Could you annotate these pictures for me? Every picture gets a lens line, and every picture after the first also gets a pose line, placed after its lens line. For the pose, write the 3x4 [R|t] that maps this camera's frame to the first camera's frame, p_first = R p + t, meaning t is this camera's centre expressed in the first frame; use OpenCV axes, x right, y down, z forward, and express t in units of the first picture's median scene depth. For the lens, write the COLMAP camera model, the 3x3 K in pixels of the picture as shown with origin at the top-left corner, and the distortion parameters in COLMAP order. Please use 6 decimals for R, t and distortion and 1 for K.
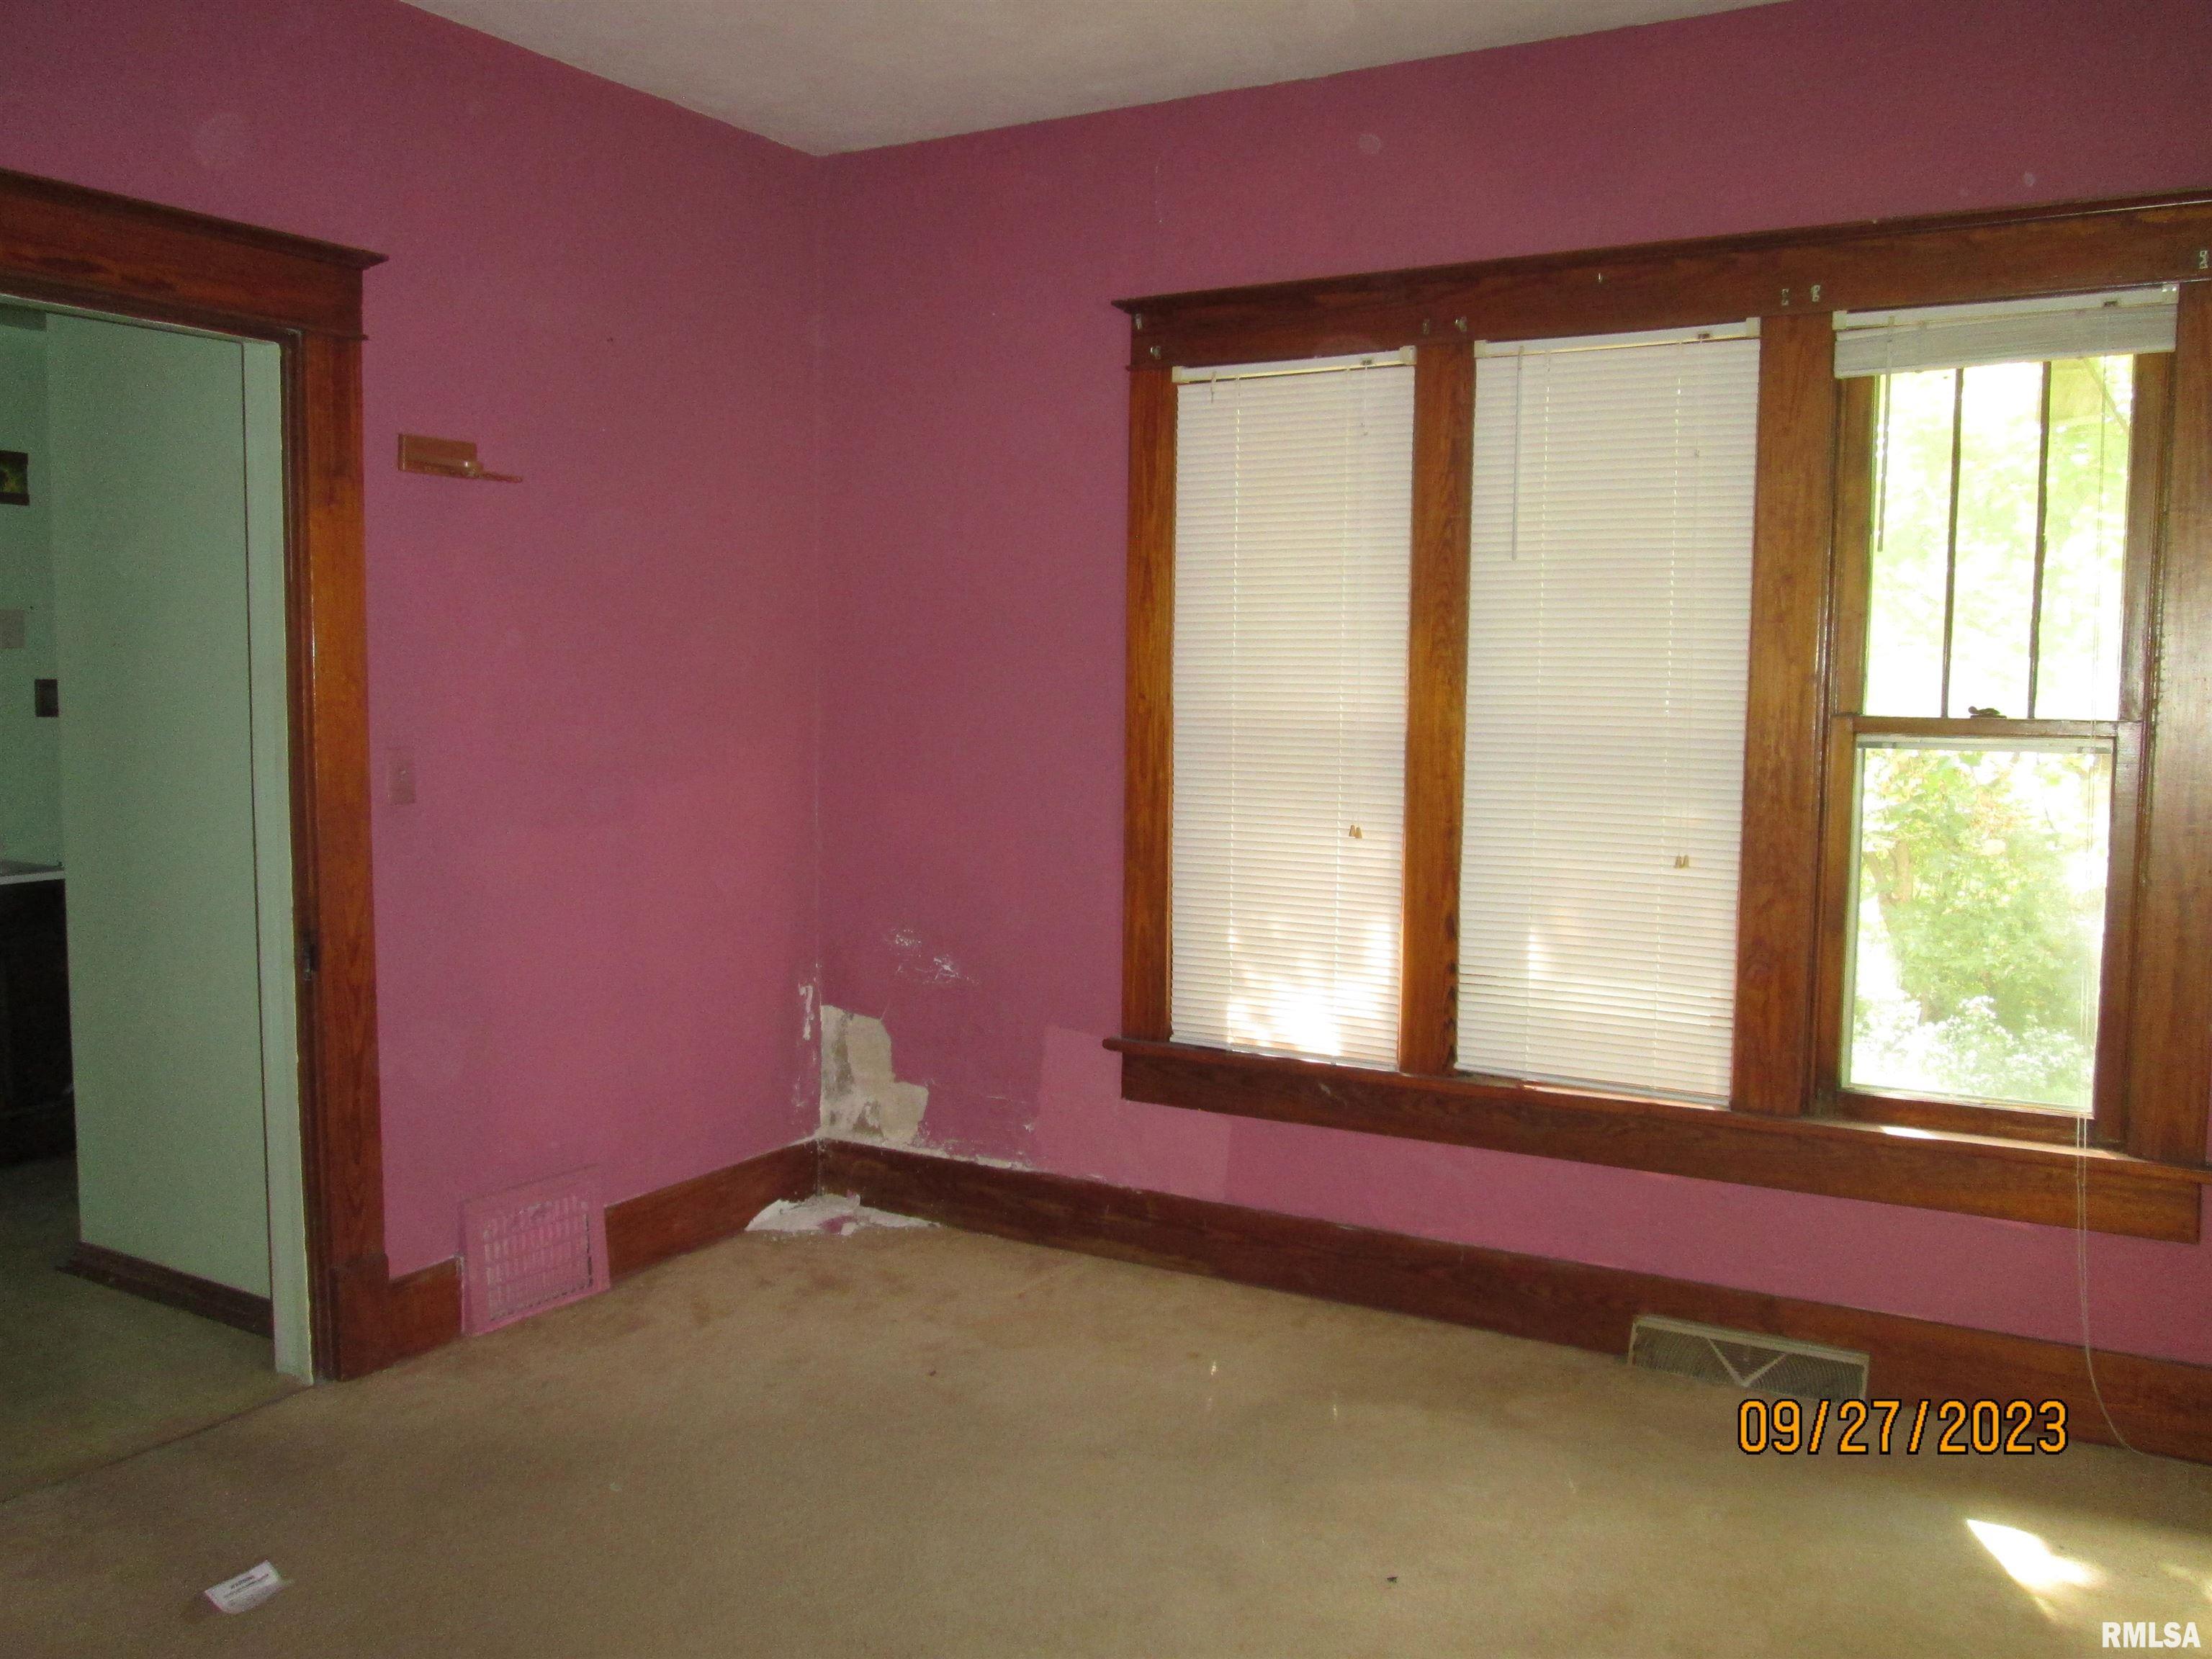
lens RADIAL K [[1822.3, 0, 1106.0], [0, 1822.3, 829.5], [0, 0, 1]] dist [-0.032066, 0.003708]
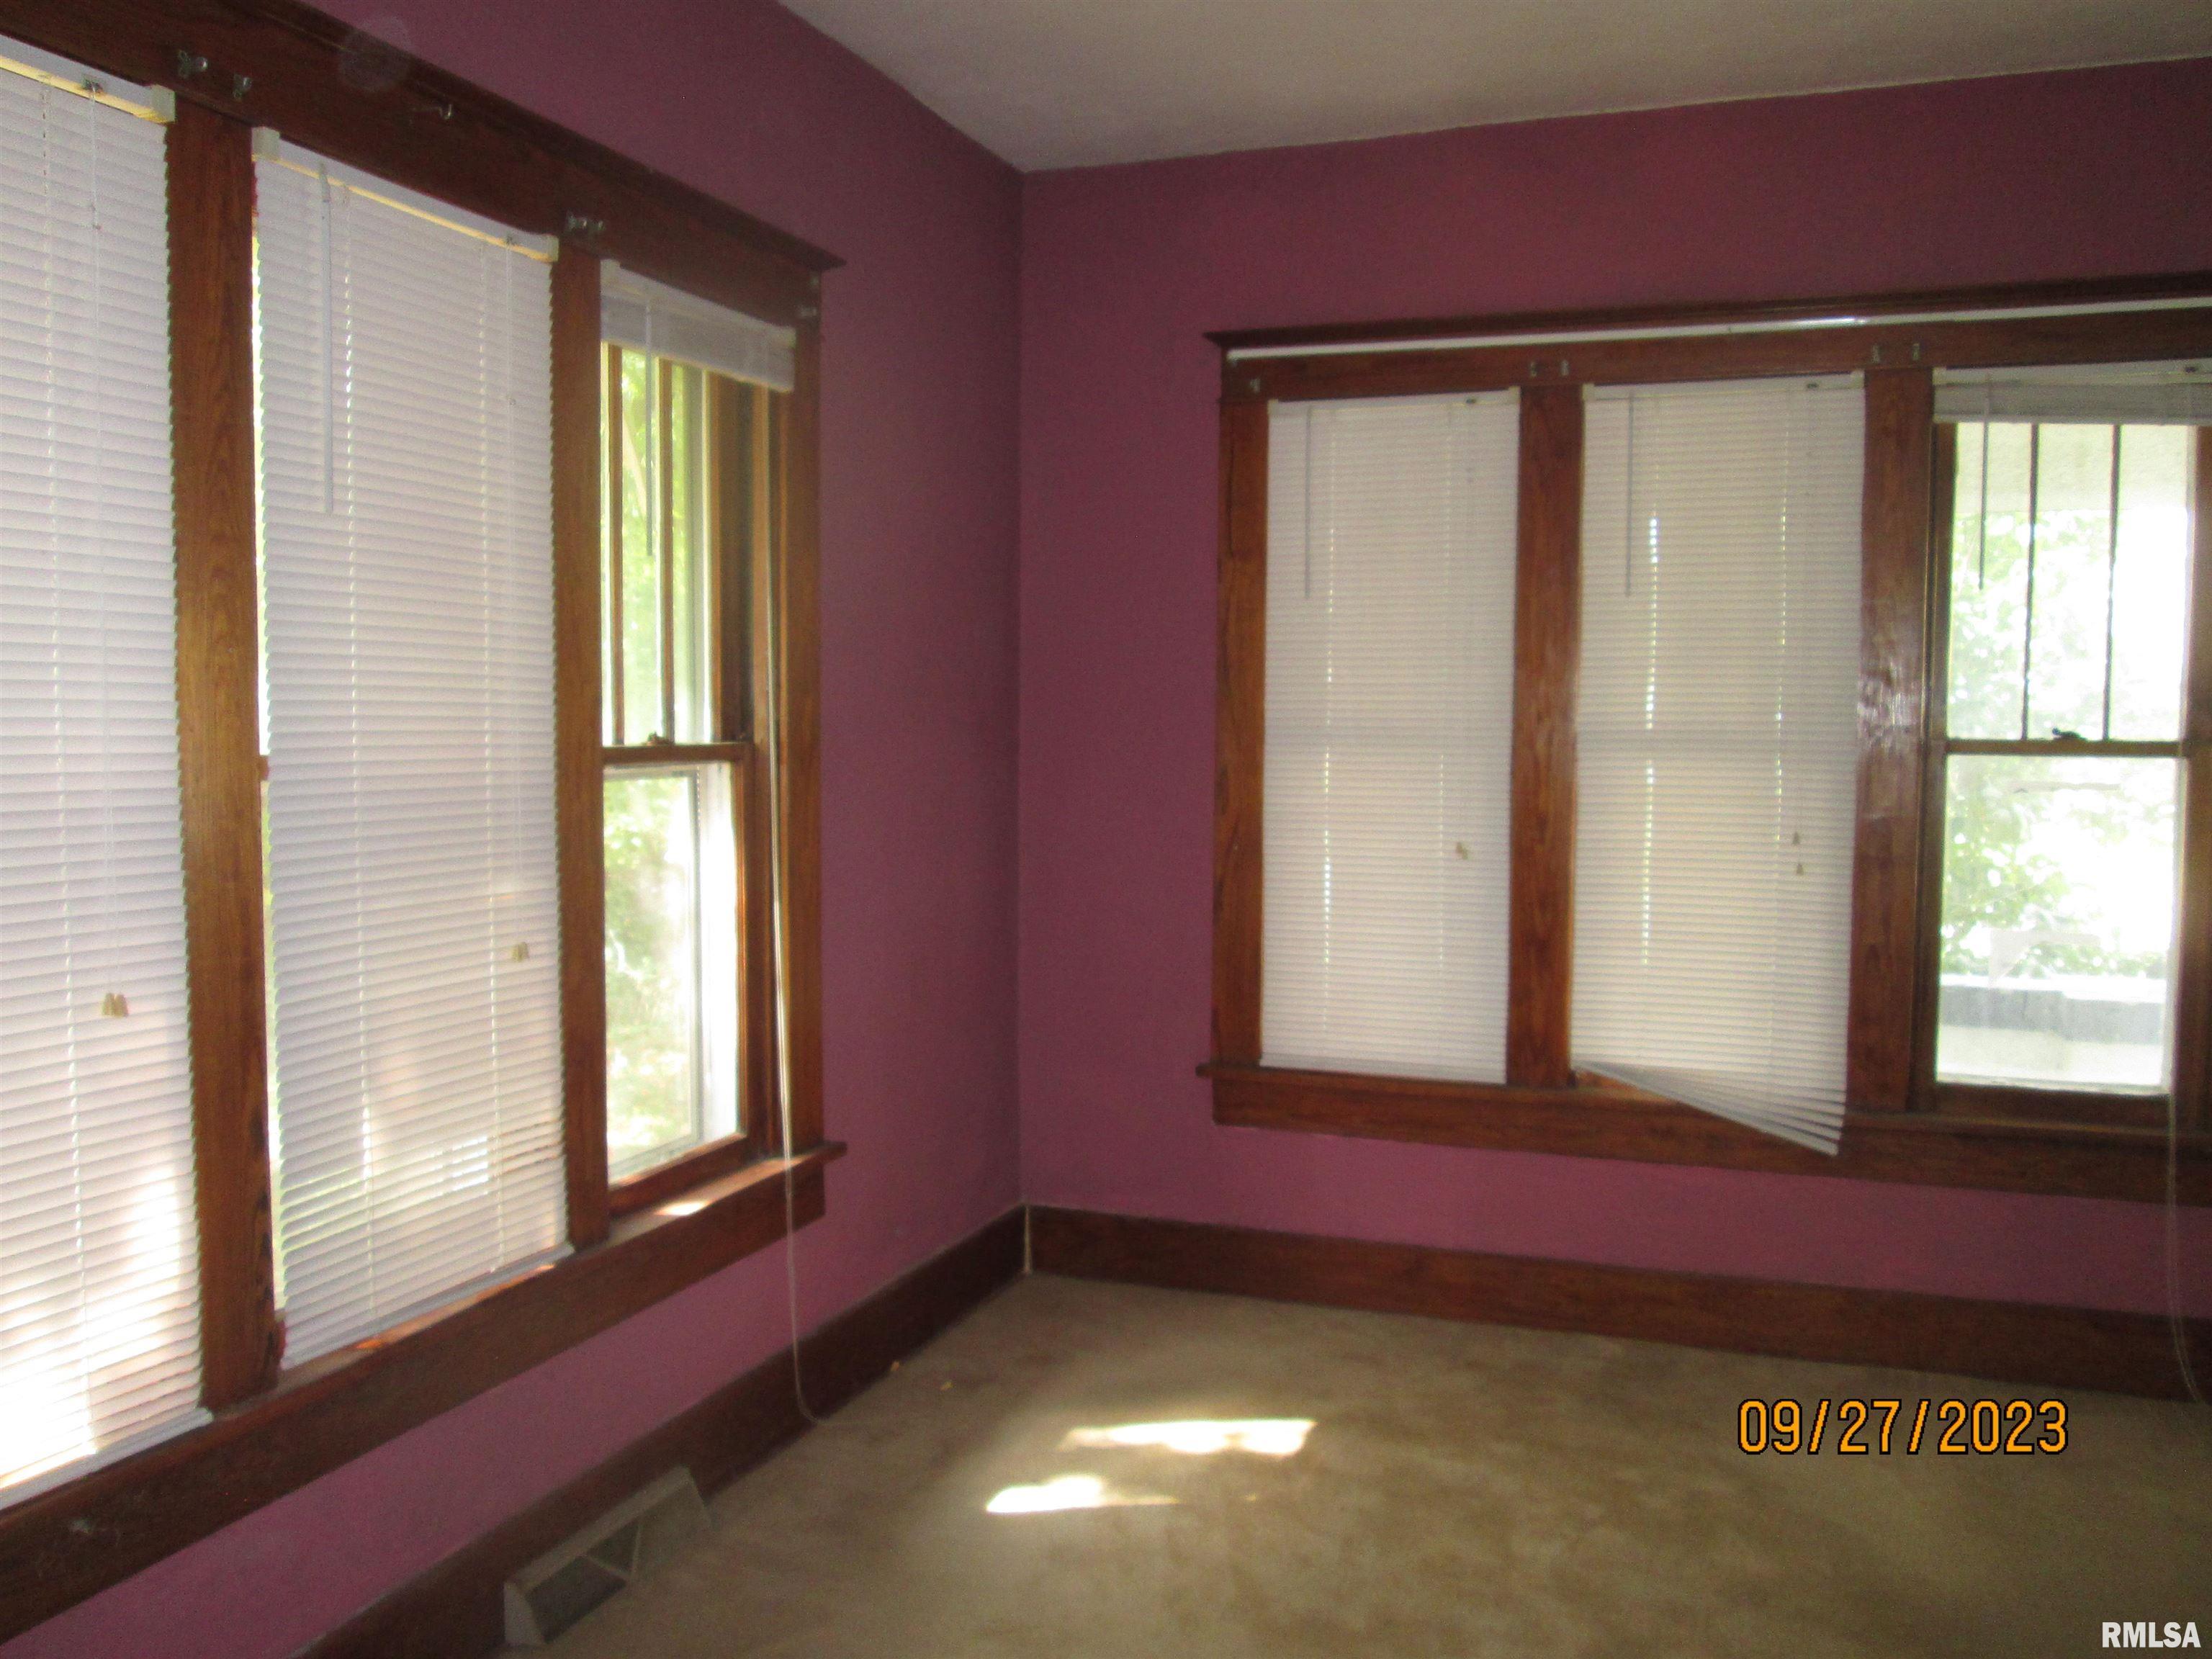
lens RADIAL K [[1751.4, 0, 1106.0], [0, 1751.4, 829.5], [0, 0, 1]] dist [-0.100335, 0.002532]
pose [[-0.157794, -0.069185, 0.985045, -0.386748], [0.083617, 0.993024, 0.083140, -0.066586], [-0.983925, 0.095486, -0.150908, 0.833812]]
